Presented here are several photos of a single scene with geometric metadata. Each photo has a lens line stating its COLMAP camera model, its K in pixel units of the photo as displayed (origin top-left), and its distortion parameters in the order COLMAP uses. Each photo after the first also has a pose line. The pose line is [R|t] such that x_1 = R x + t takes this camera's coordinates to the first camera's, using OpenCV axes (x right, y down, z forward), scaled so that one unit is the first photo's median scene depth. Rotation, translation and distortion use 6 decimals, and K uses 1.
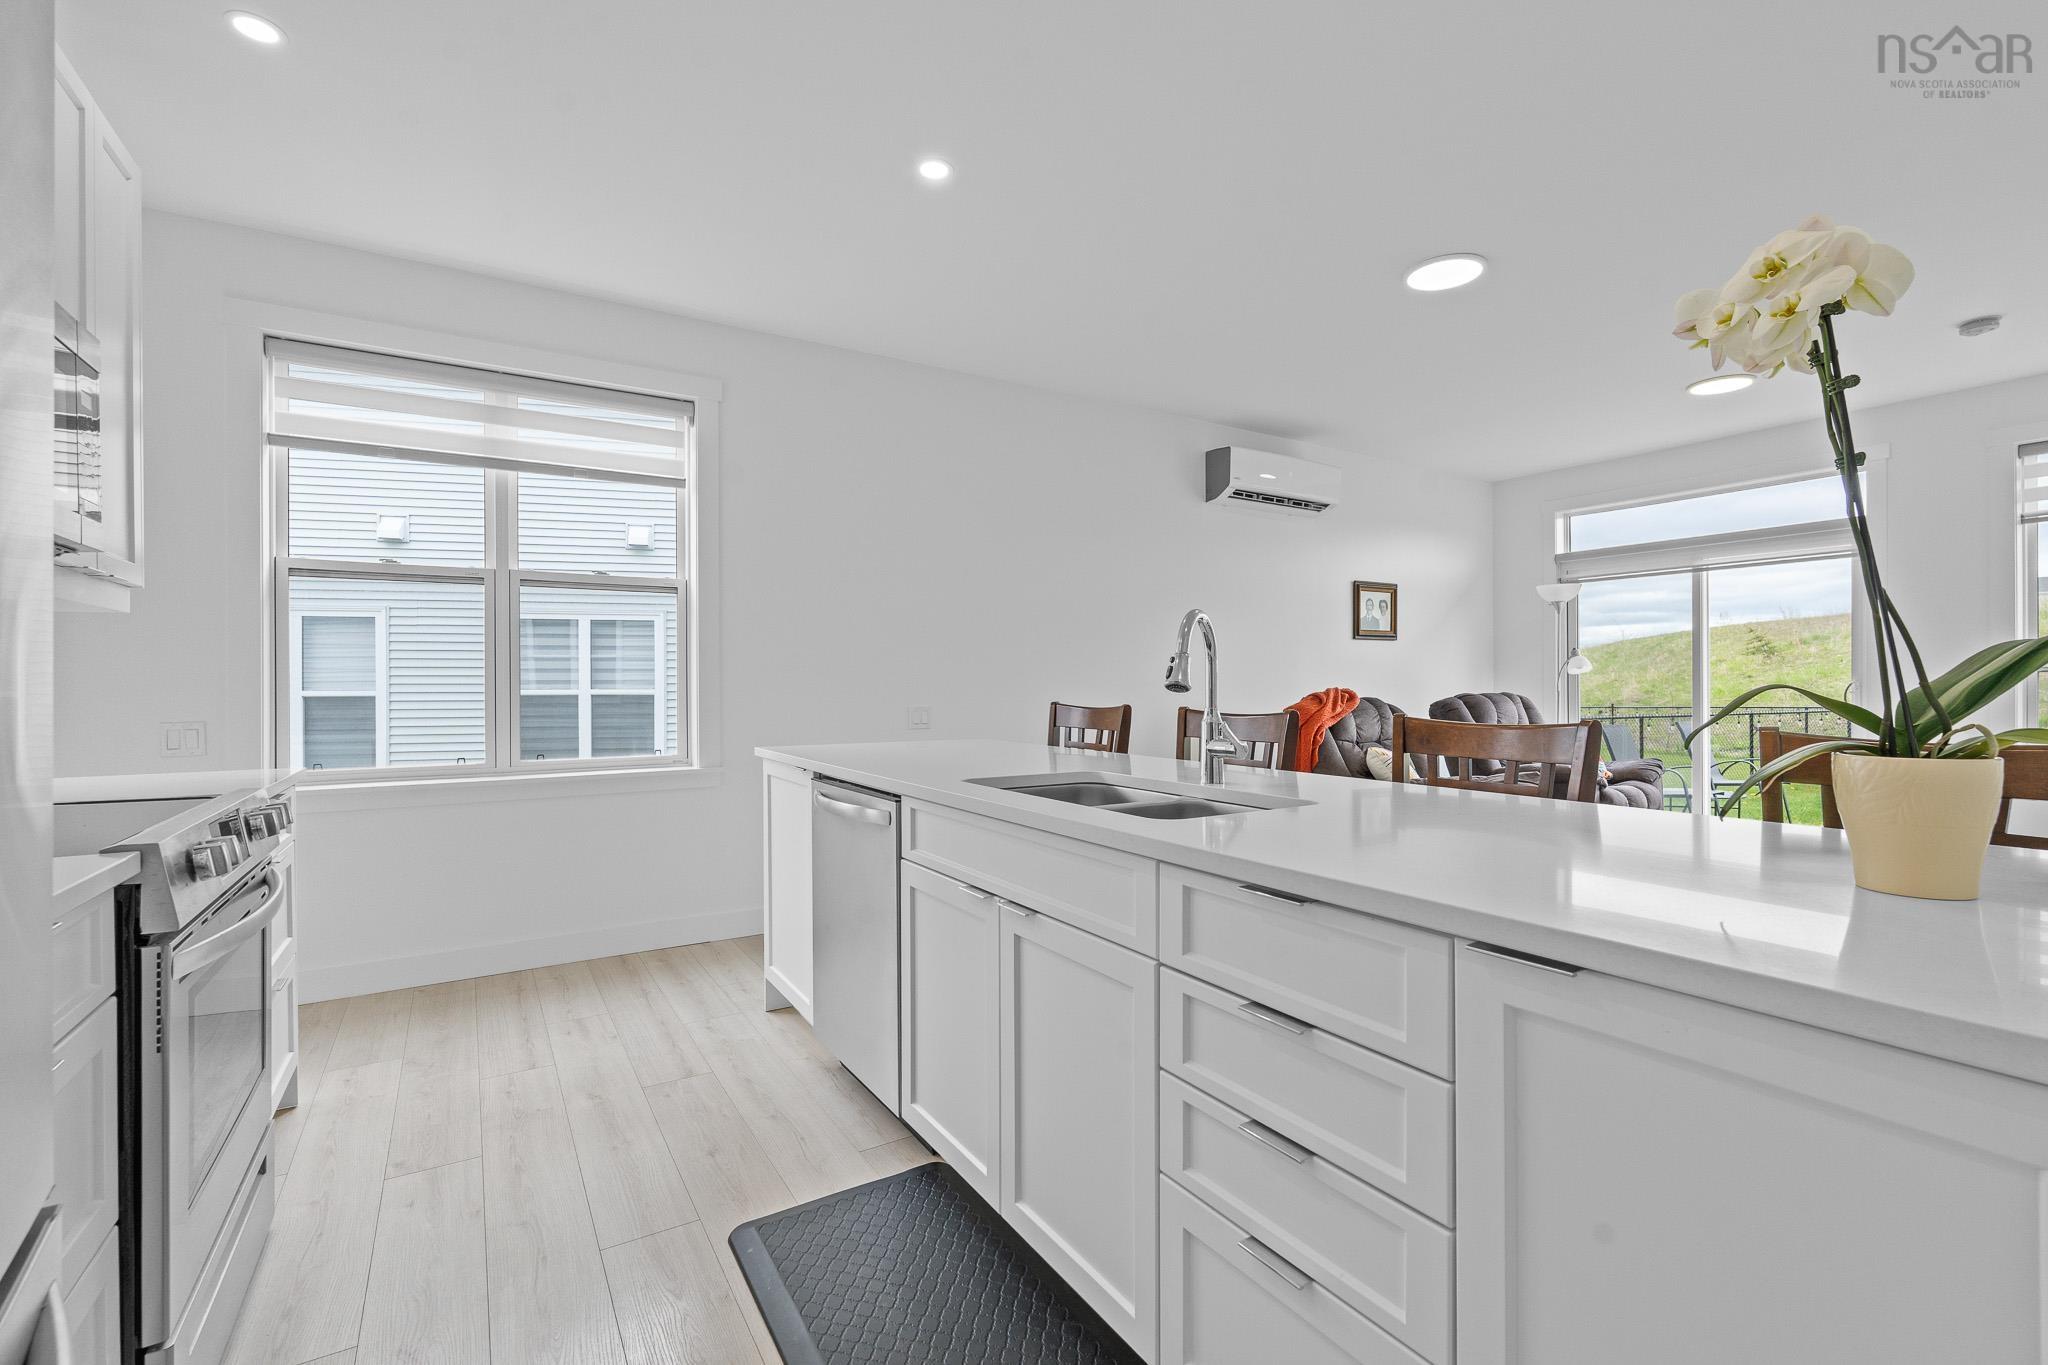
lens RADIAL K [[894.0, 0, 1018.9], [0, 894.0, 688.3], [0, 0, 1]] dist [-0.008309, 0.000261]
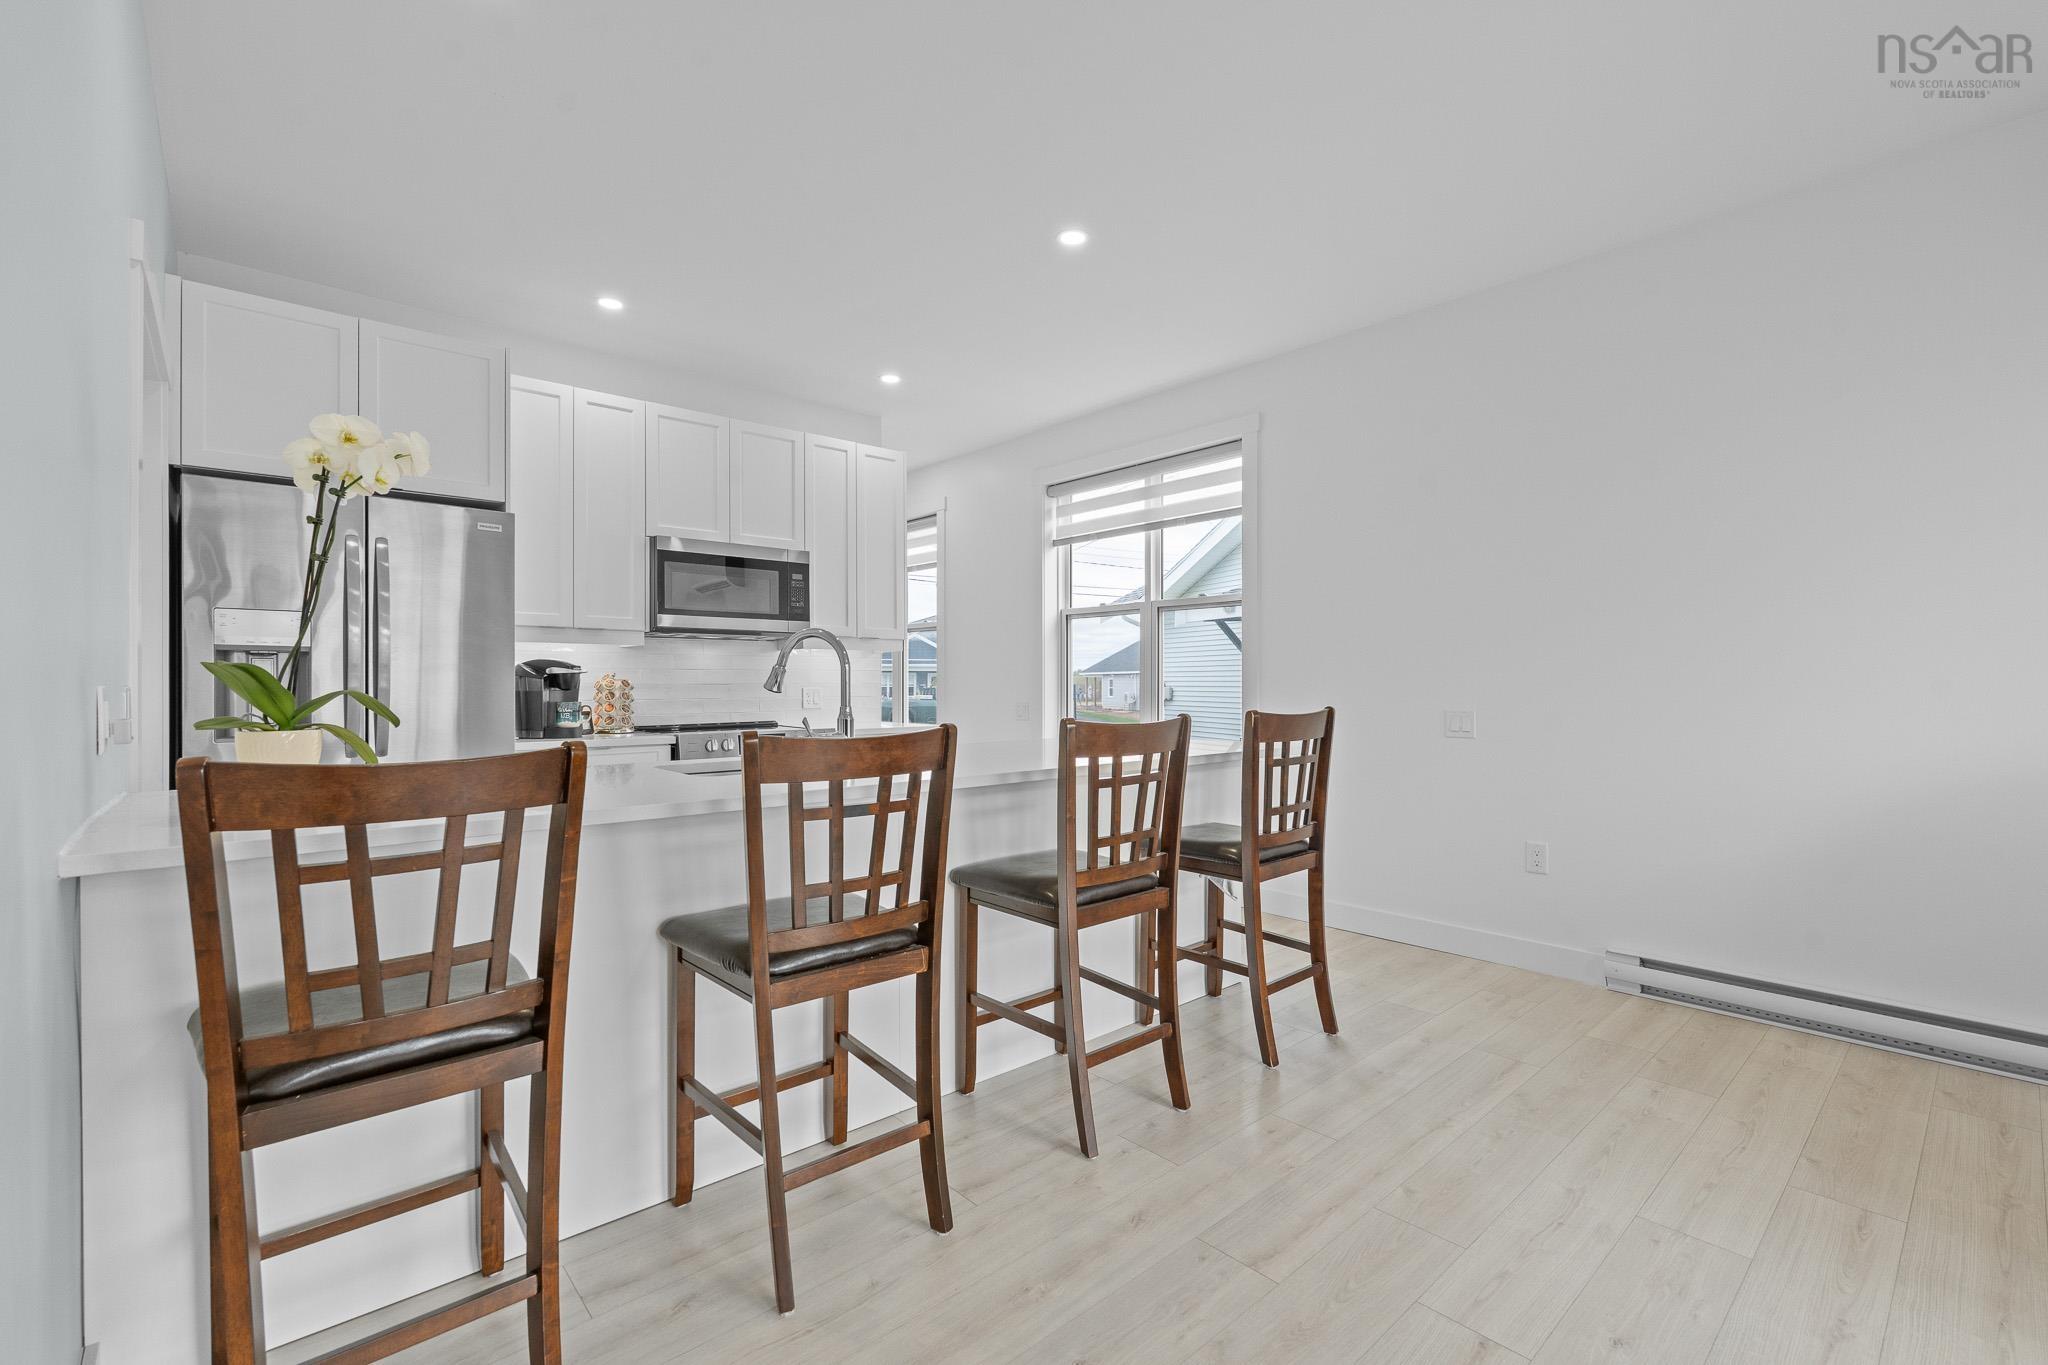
lens RADIAL K [[894.0, 0, 1034.0], [0, 894.0, 682.9], [0, 0, 1]] dist [-0.008309, 0.000261]
pose [[0.166334, -0.000082, -0.986069, 0.787006], [-0.005933, 0.999982, -0.001084, -0.001156], [0.986052, 0.006031, 0.166330, 0.588099]]
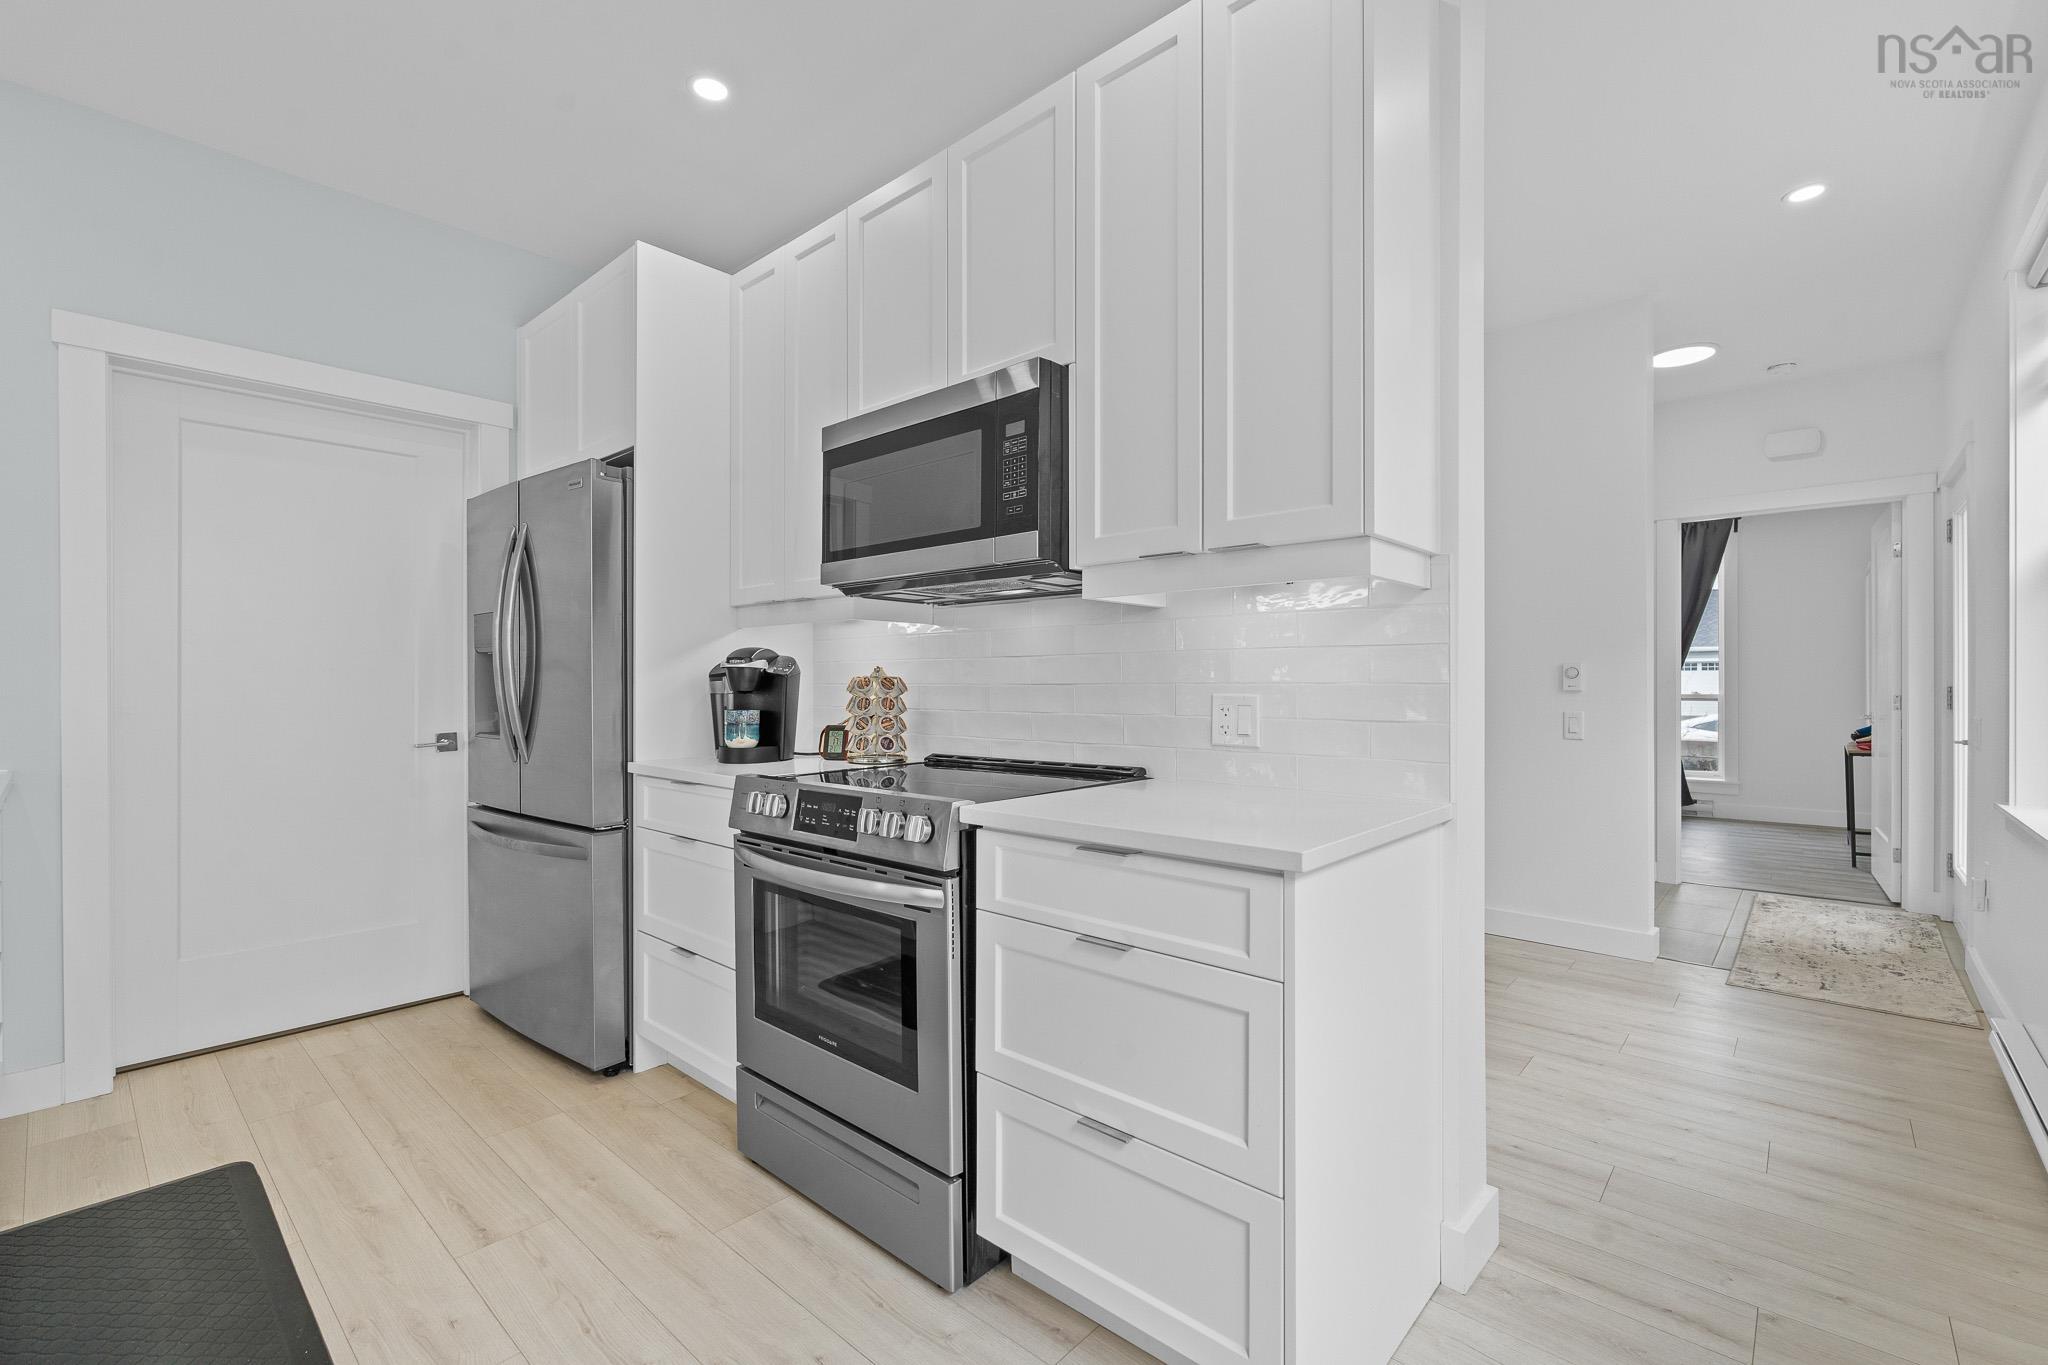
lens RADIAL K [[894.0, 0, 1023.1], [0, 894.0, 686.7], [0, 0, 1]] dist [-0.008309, 0.000261]
pose [[-0.958098, 0.002473, -0.286431, -0.328082], [0.000461, 0.999975, 0.007093, -0.001103], [0.286441, 0.006664, -0.958075, 0.963499]]
